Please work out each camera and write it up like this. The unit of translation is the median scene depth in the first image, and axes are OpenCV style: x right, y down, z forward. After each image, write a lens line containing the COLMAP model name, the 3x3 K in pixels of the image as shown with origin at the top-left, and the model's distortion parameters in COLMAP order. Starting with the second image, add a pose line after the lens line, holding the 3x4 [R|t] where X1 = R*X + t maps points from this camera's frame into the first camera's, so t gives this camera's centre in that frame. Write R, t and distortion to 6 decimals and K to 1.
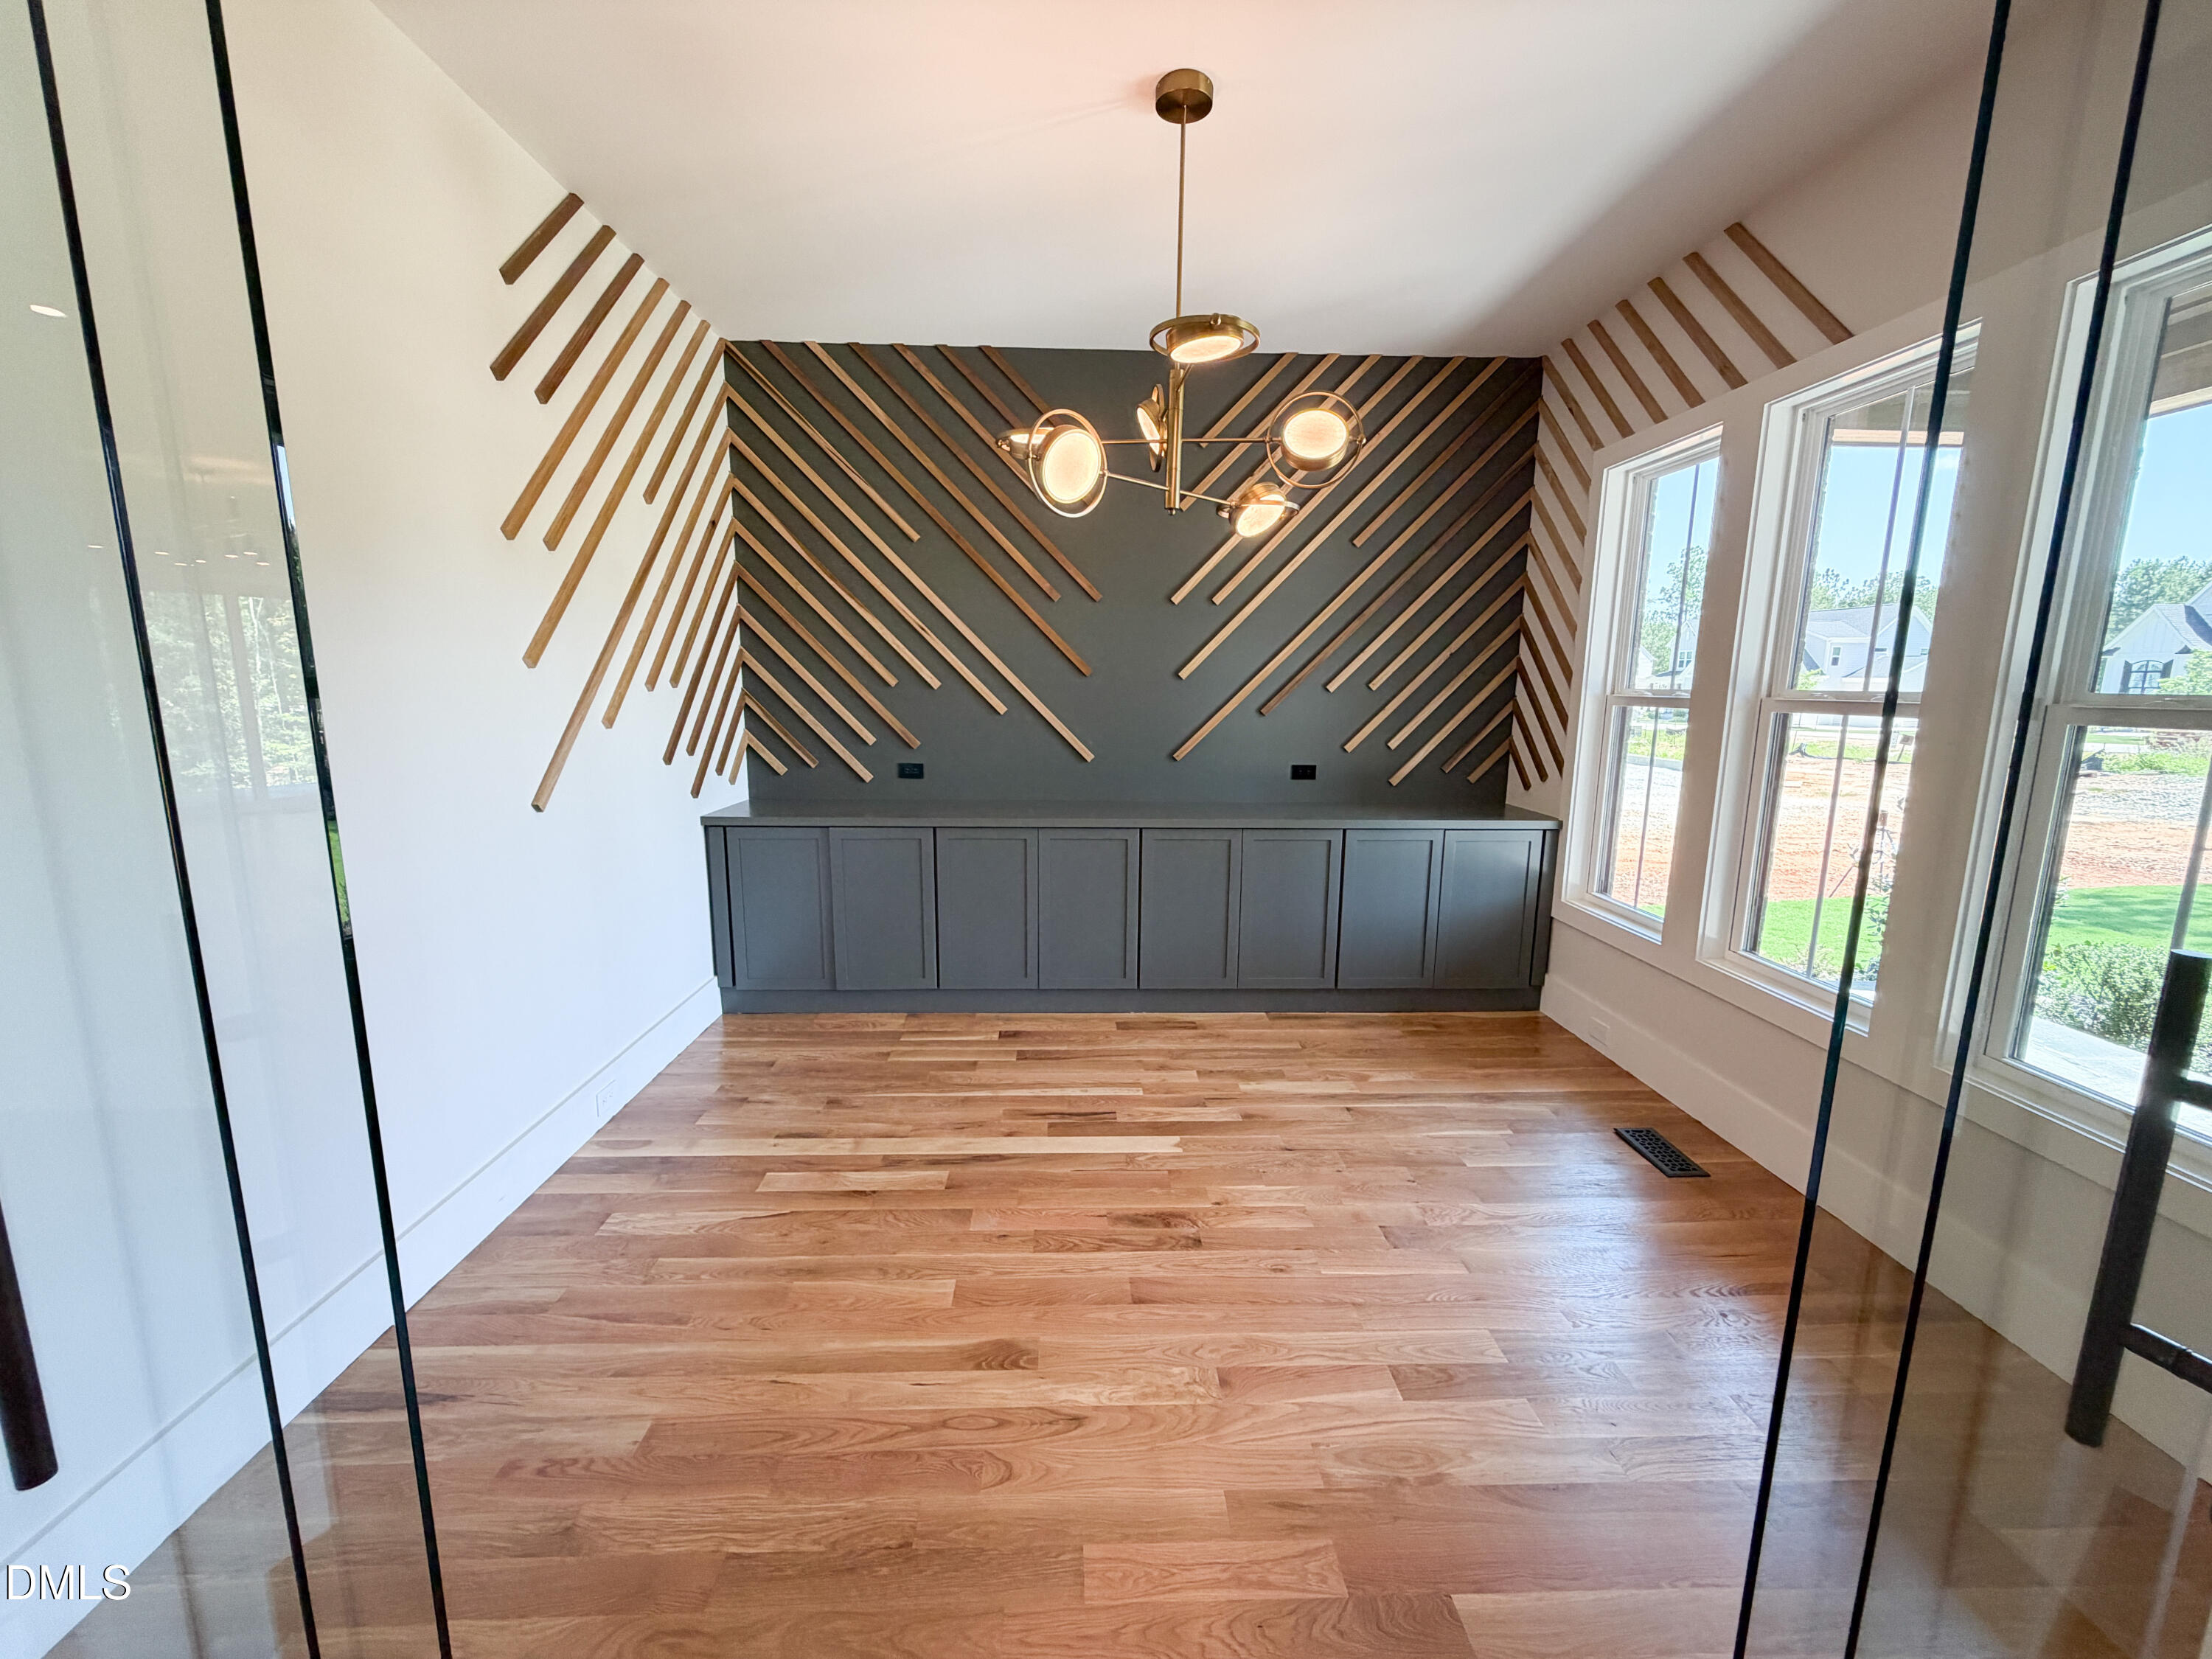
lens RADIAL K [[879.7, 0, 1100.7], [0, 879.7, 831.6], [0, 0, 1]] dist [-0.000113, 0.000245]
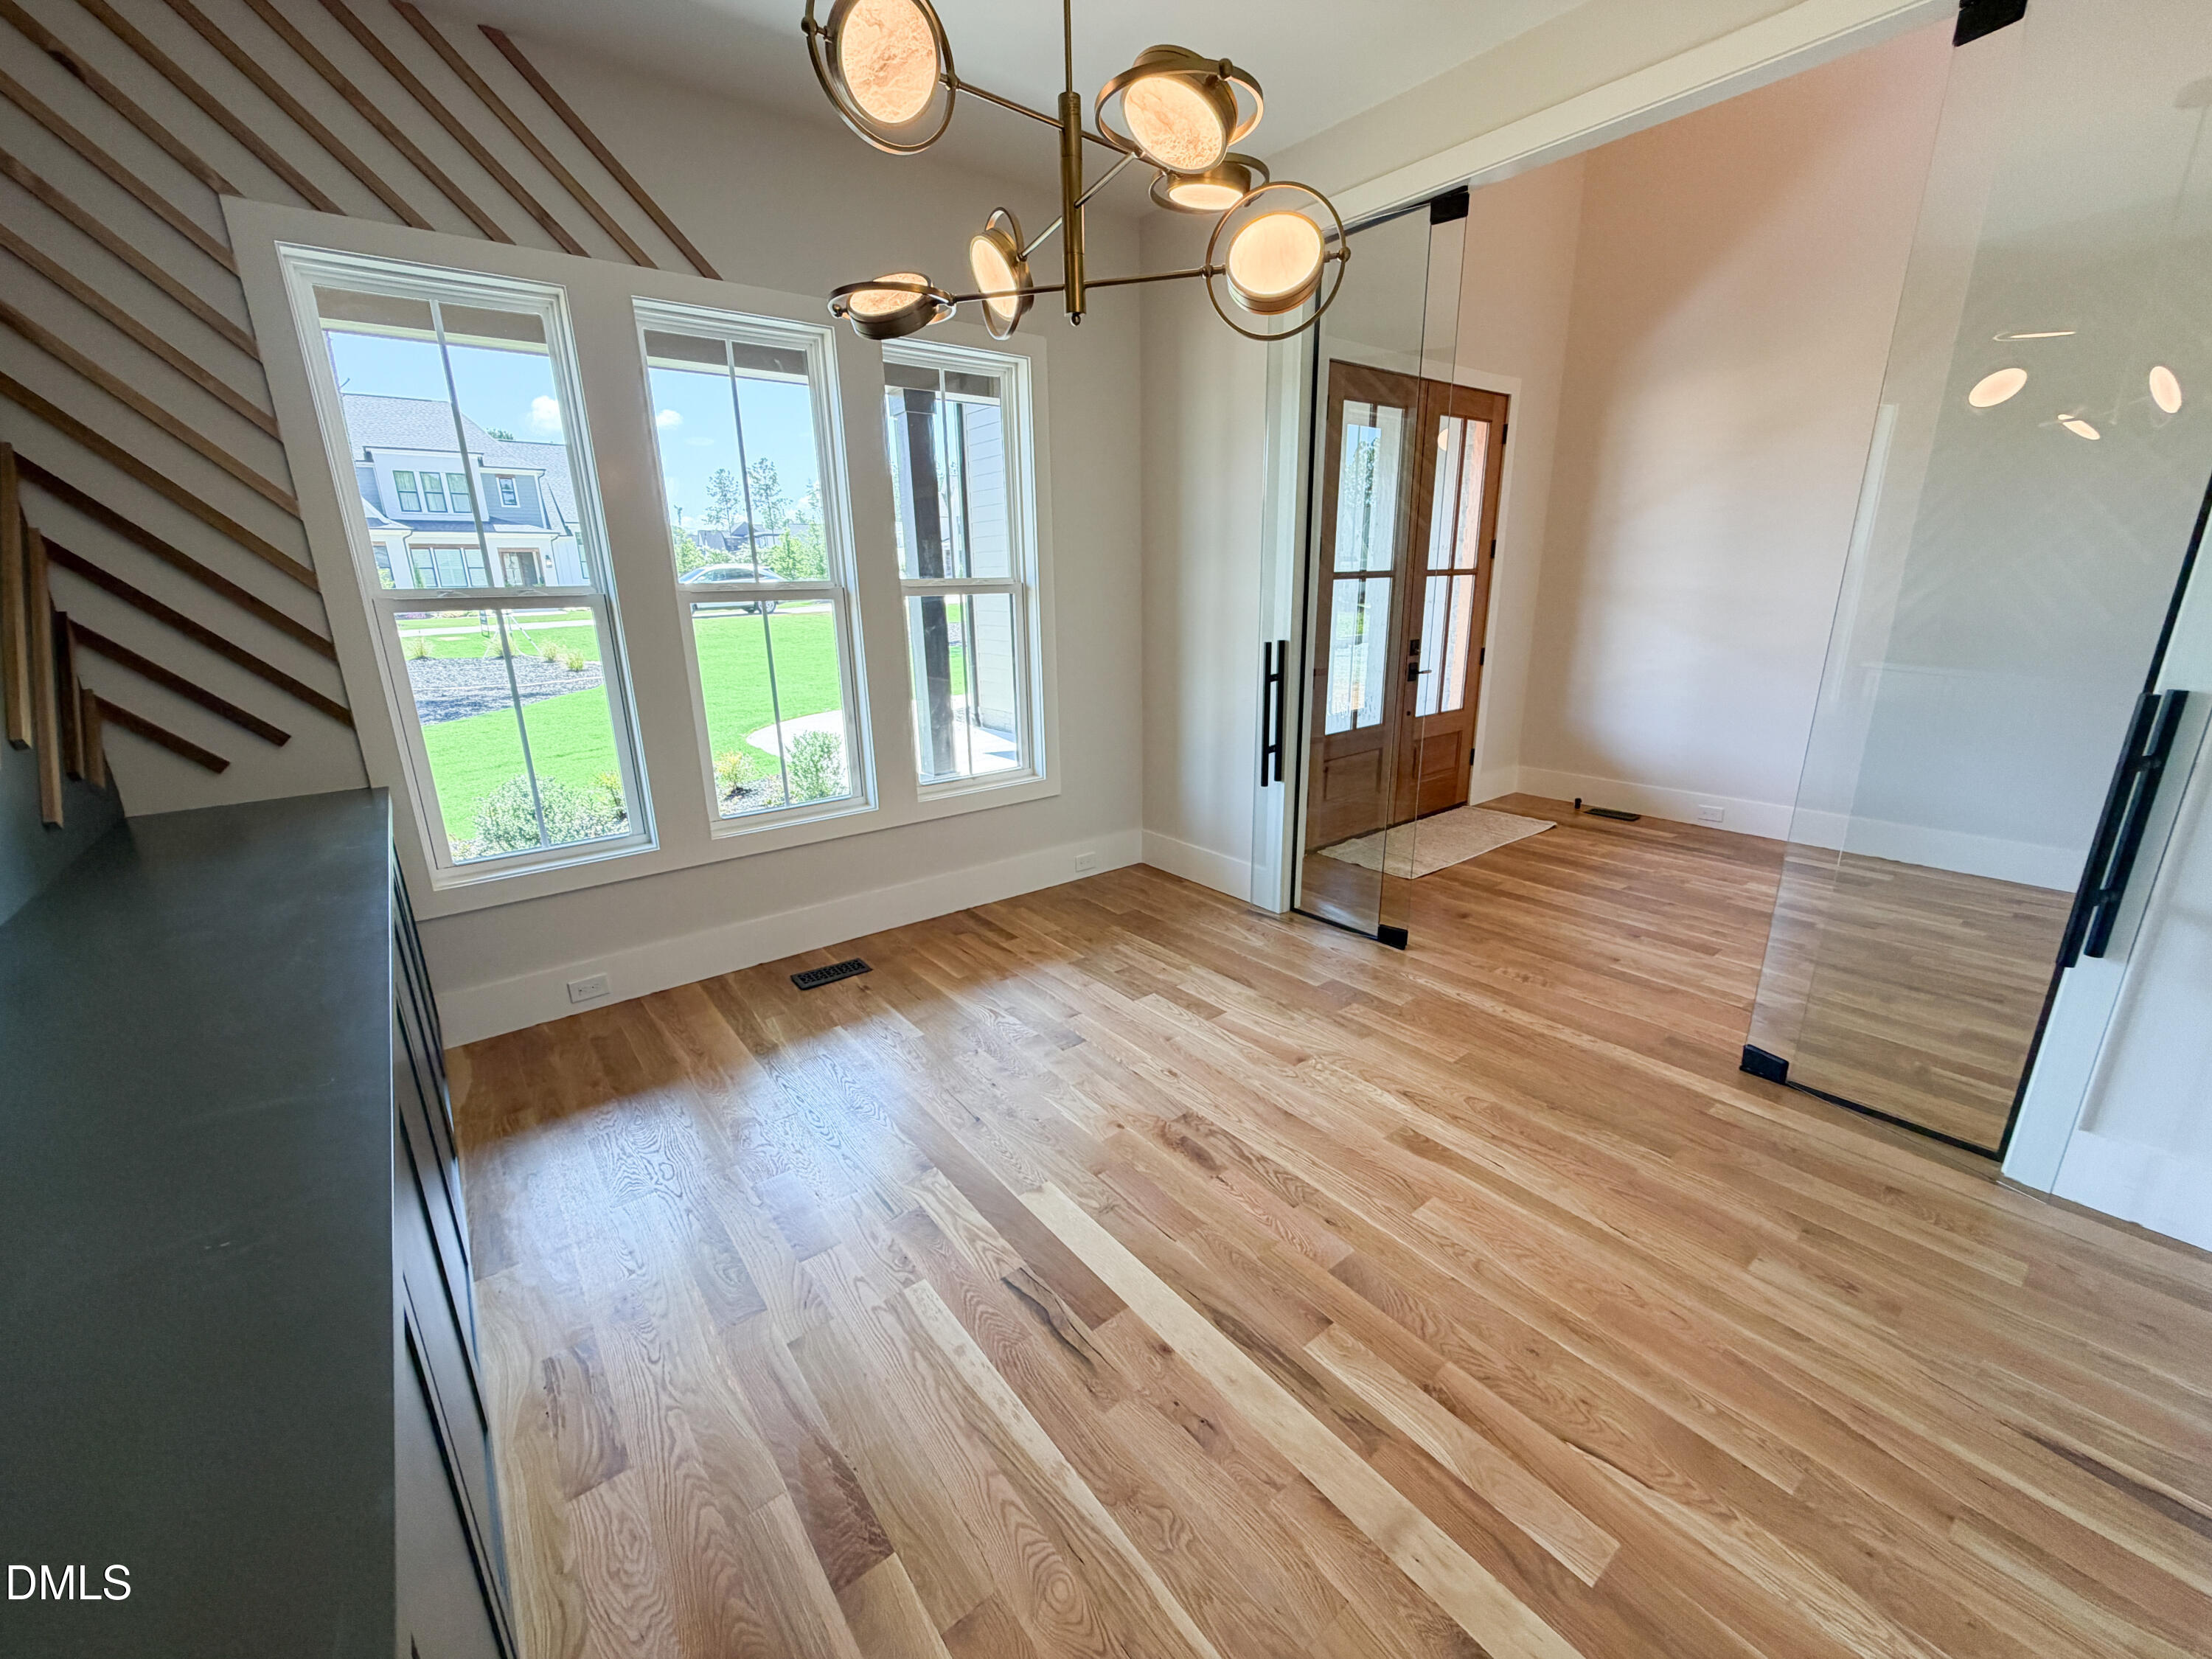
lens RADIAL K [[879.7, 0, 1100.7], [0, 879.7, 831.6], [0, 0, 1]] dist [-0.000113, 0.000245]
pose [[-0.589387, -0.221652, 0.776848, -0.563086], [0.148823, 0.915374, 0.374087, -0.249362], [-0.794024, 0.336095, -0.506523, 1.479631]]
